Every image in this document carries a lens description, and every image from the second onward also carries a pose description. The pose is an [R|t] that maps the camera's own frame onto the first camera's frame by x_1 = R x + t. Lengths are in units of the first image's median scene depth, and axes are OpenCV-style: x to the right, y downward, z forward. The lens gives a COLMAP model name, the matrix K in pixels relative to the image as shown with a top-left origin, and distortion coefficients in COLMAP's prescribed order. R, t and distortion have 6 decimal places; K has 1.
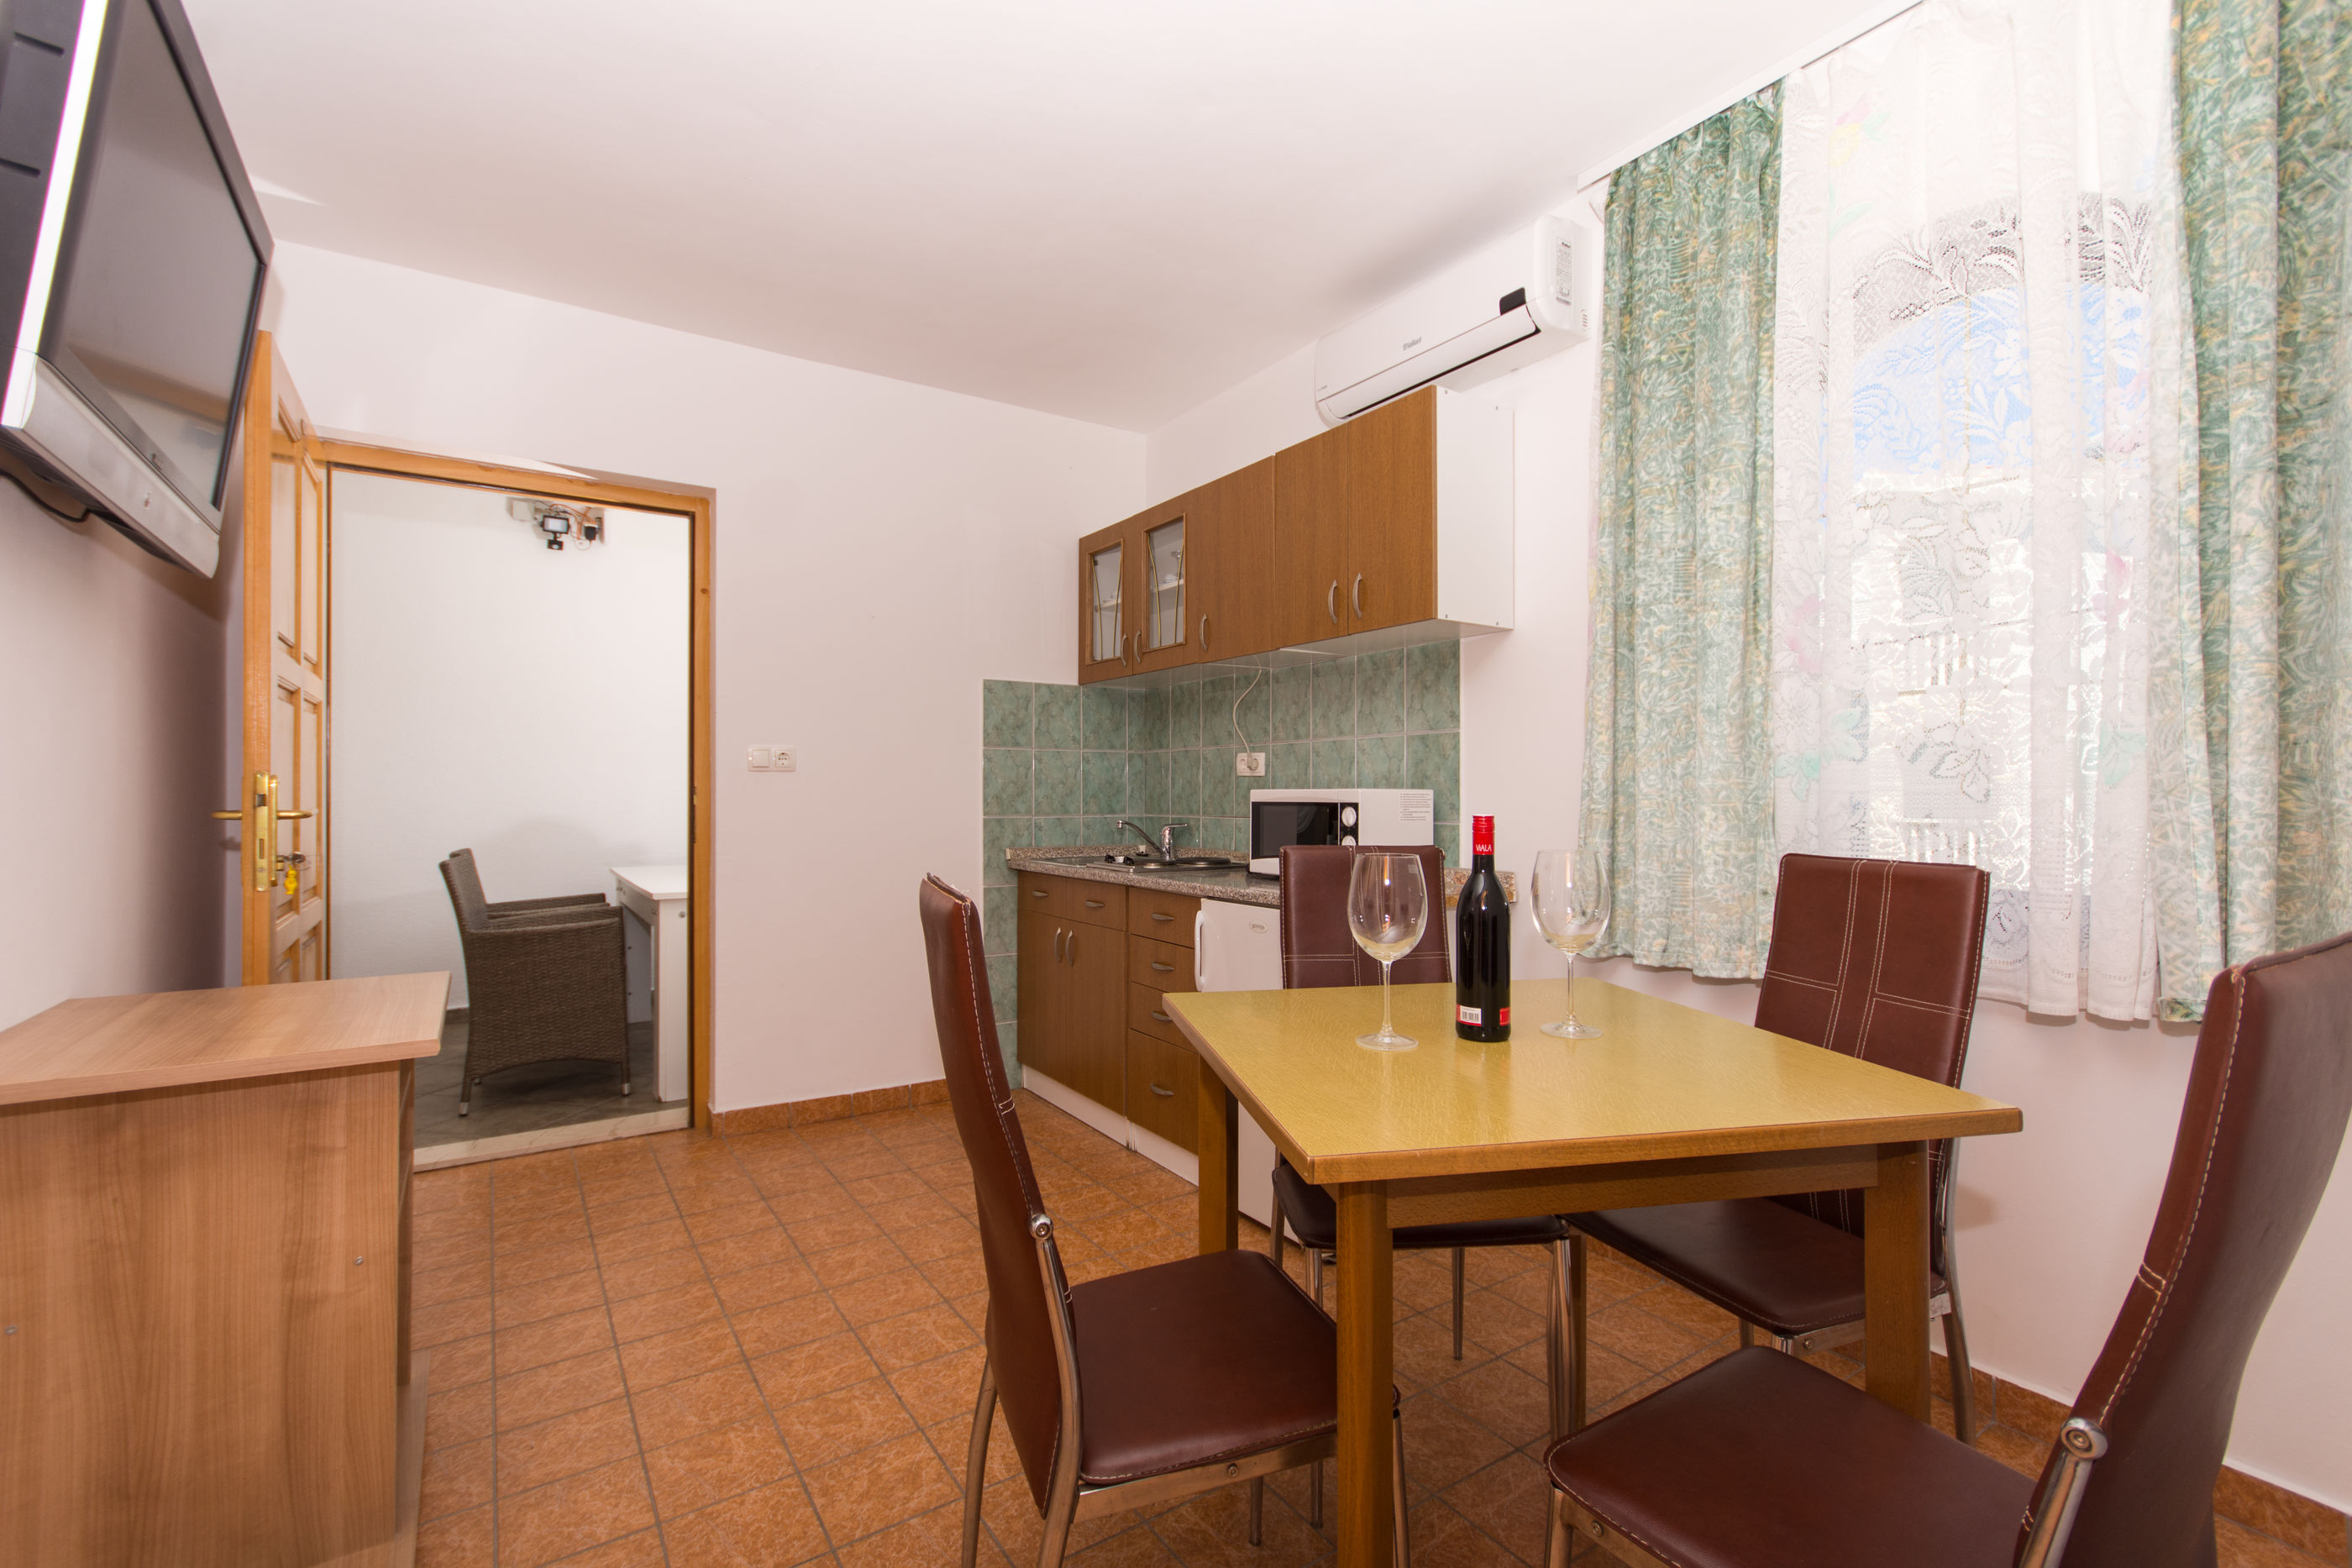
lens RADIAL K [[1026.3, 0, 1179.2], [0, 1026.3, 793.7], [0, 0, 1]] dist [0.008158, -0.001726]
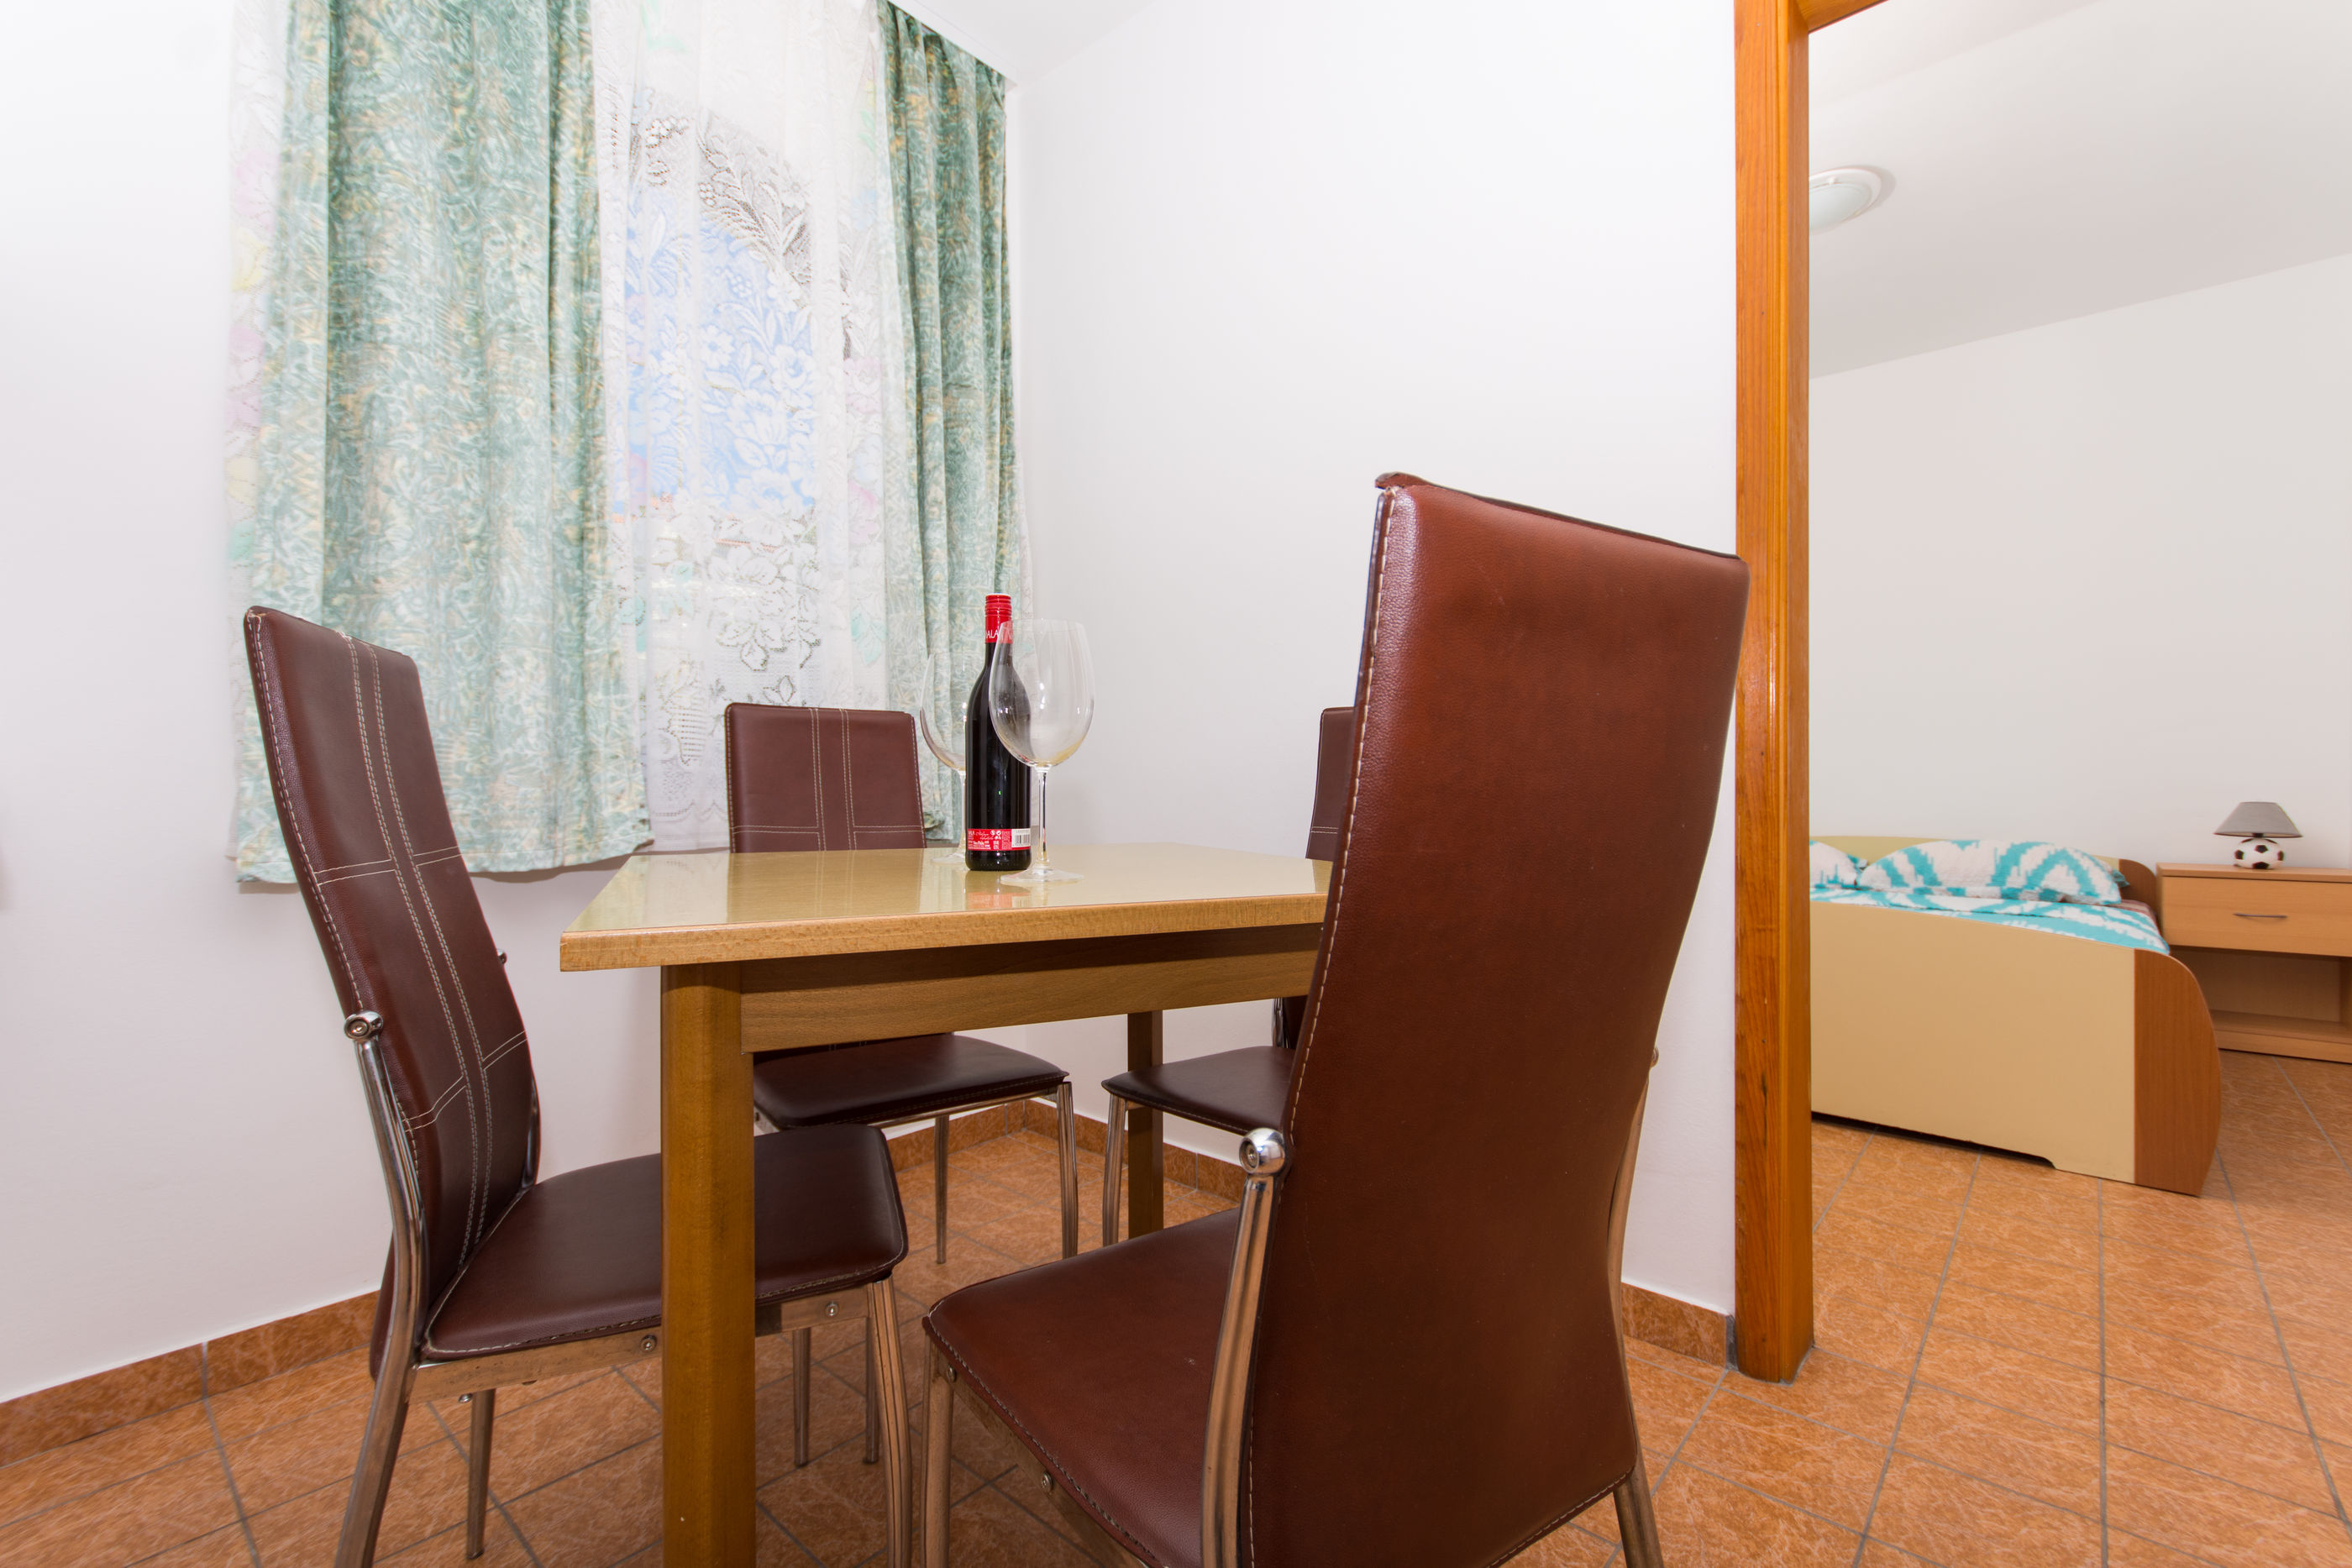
lens RADIAL K [[1026.3, 0, 1175.8], [0, 1026.3, 794.7], [0, 0, 1]] dist [0.008158, -0.001726]
pose [[-0.250845, -0.007353, 0.967999, -0.293799], [0.001849, 0.999966, 0.008075, 0.094939], [-0.968026, 0.003815, -0.250823, 0.594304]]
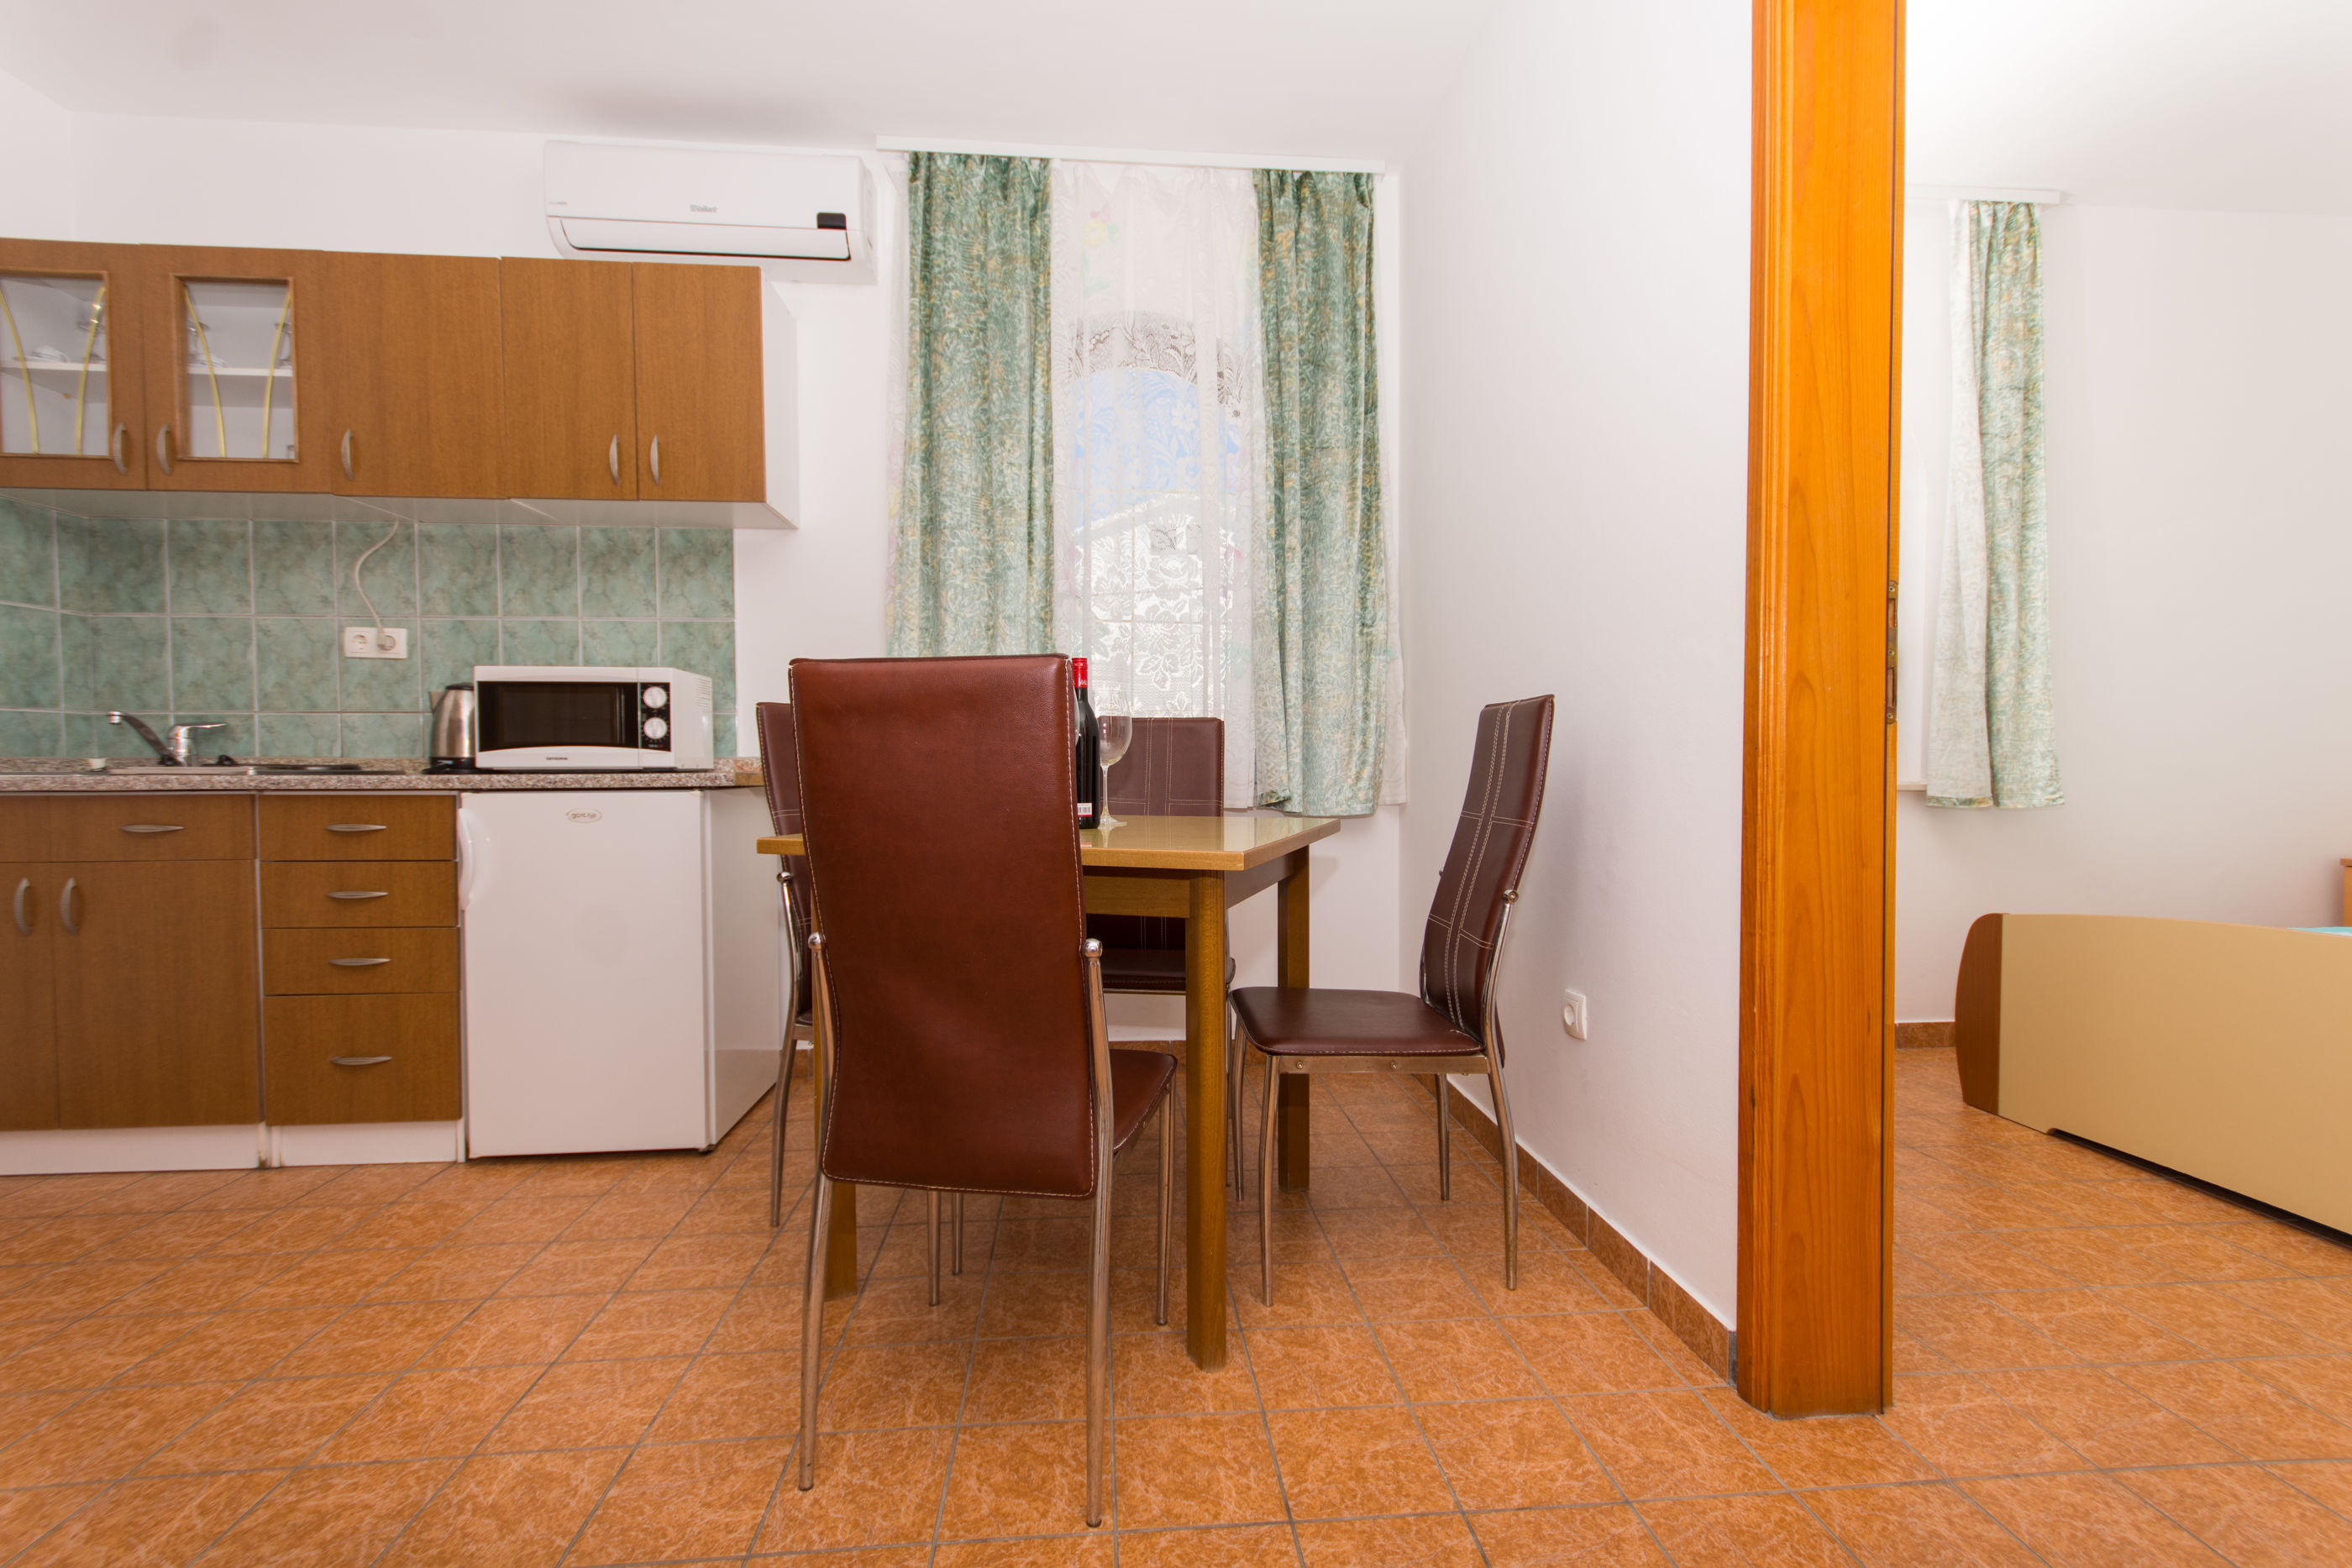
lens RADIAL K [[1026.3, 0, 1176.2], [0, 1026.3, 792.4], [0, 0, 1]] dist [0.008158, -0.001726]
pose [[0.485025, -0.027418, 0.874071, -0.438842], [0.001821, 0.999538, 0.030343, 0.084277], [-0.874499, -0.013125, 0.484851, 0.143594]]
